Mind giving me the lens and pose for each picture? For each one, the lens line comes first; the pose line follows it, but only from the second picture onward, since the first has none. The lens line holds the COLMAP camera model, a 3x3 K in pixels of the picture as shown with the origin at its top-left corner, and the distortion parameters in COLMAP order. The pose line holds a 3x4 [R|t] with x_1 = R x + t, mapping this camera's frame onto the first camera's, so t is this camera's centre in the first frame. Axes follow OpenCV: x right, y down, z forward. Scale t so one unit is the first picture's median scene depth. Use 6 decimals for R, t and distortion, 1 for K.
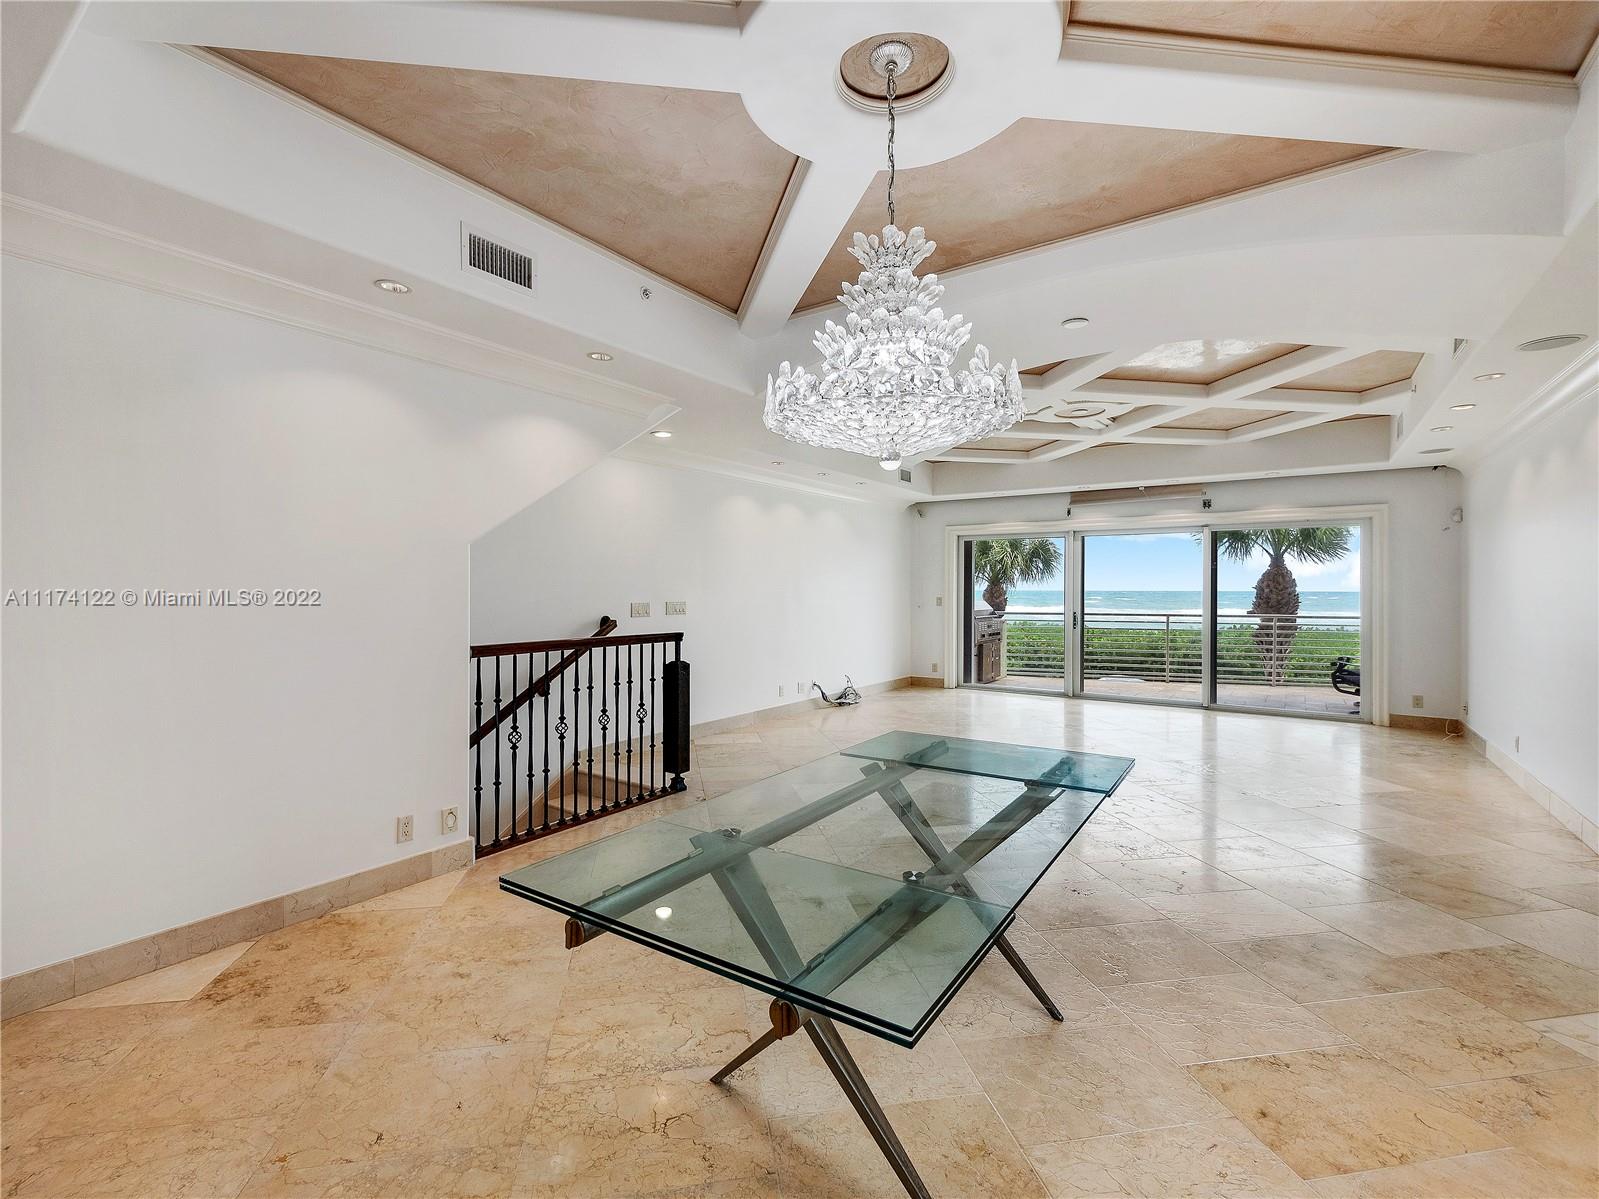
lens RADIAL K [[692.0, 0, 805.6], [0, 692.0, 592.0], [0, 0, 1]] dist [-0.007451, 0.001411]
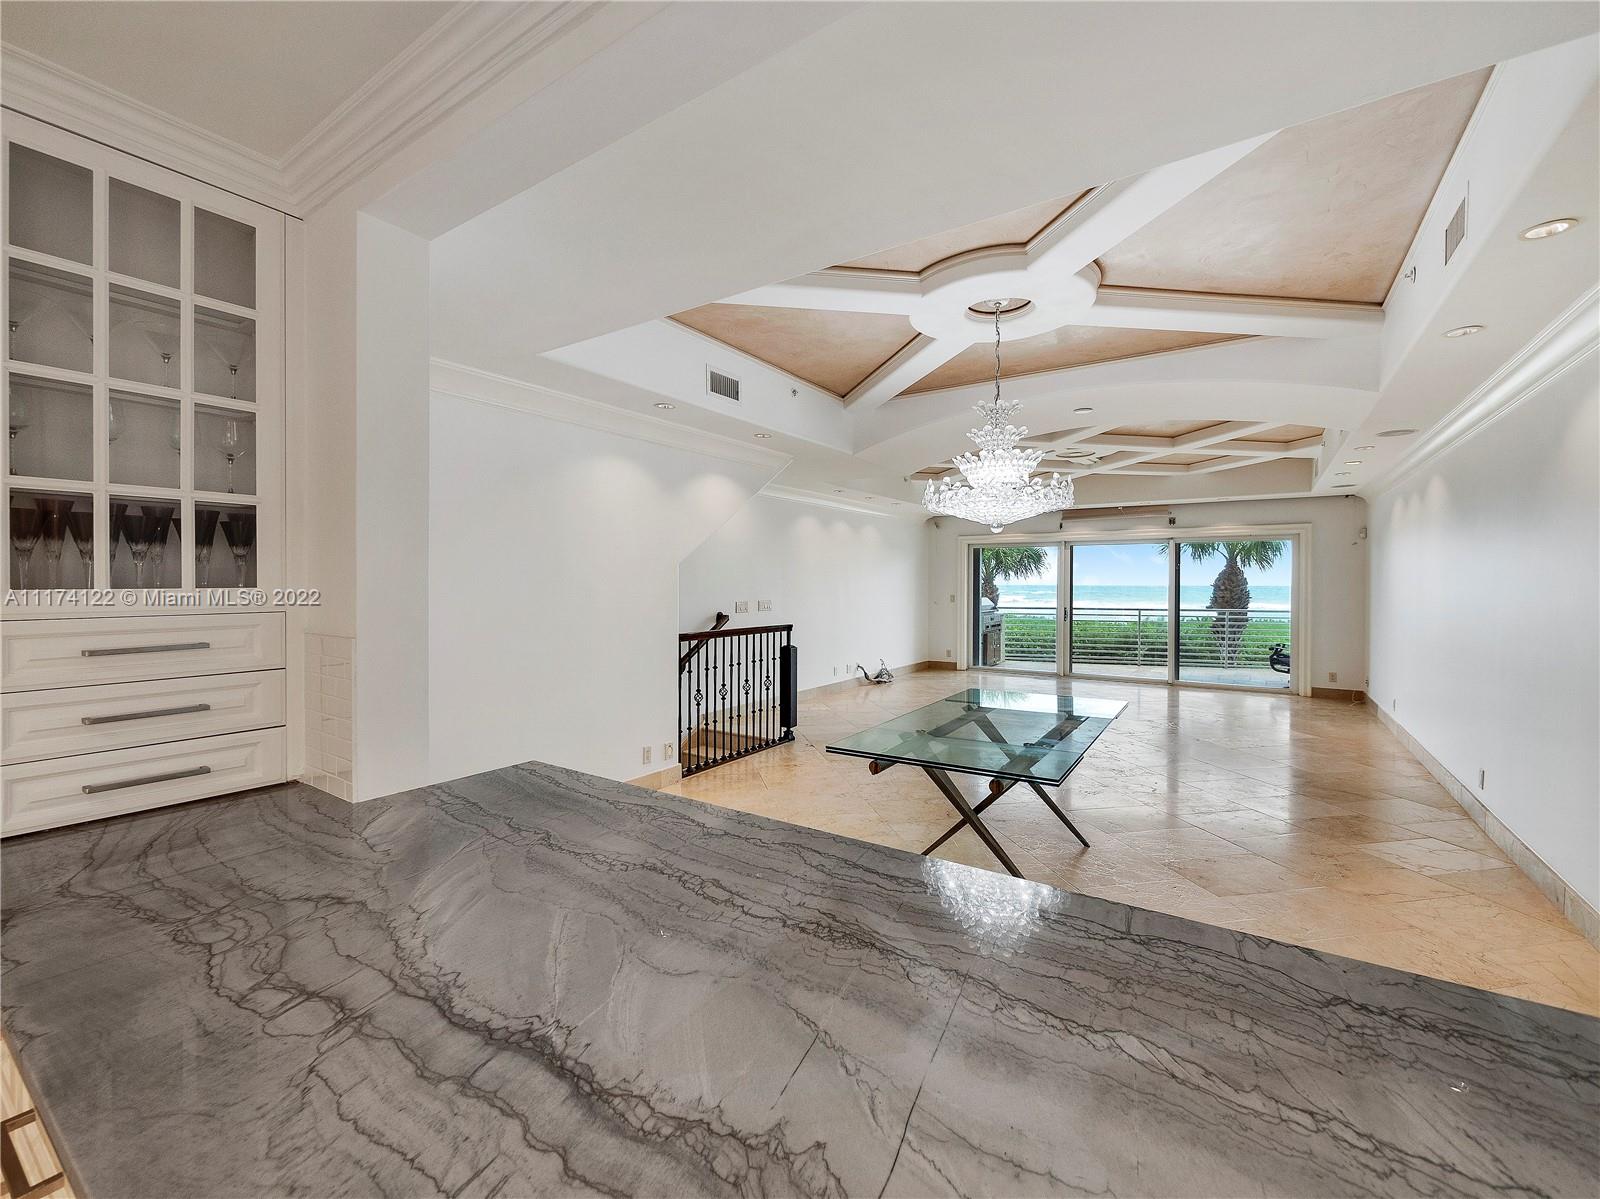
lens RADIAL K [[692.5, 0, 790.4], [0, 692.5, 590.9], [0, 0, 1]] dist [-0.007451, 0.001411]
pose [[0.999736, -0.000568, 0.022950, -0.180648], [0.000341, 0.999951, 0.009880, -0.018171], [-0.022954, -0.009869, 0.999688, -0.307782]]
